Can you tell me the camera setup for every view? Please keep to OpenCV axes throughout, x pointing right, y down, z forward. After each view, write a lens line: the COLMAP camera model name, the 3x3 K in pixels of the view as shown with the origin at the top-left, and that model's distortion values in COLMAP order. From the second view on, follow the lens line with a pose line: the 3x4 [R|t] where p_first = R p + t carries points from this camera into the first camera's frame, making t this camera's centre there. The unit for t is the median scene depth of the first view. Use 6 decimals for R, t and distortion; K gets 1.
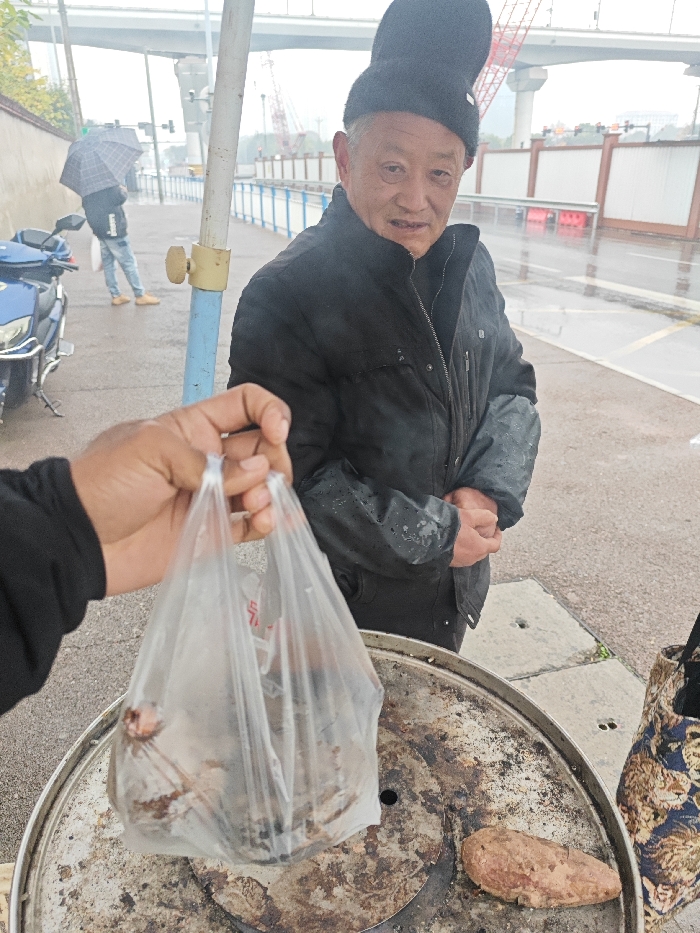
lens RADIAL K [[667.0, 0, 349.4], [0, 667.0, 447.1], [0, 0, 1]] dist [-0.007632, -0.008327]
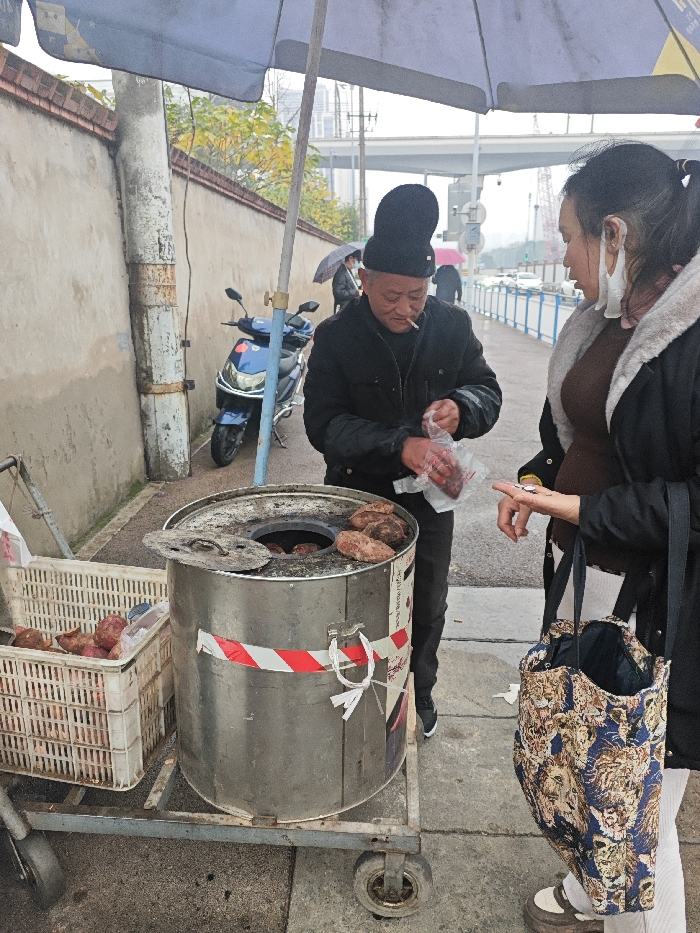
lens RADIAL K [[685.5, 0, 361.1], [0, 685.5, 466.8], [0, 0, 1]] dist [0.097401, -0.066924]
pose [[0.927595, 0.105166, -0.358479, 0.086670], [-0.149748, 0.983768, -0.098879, 0.043579], [0.342261, 0.145401, 0.928286, -0.093020]]
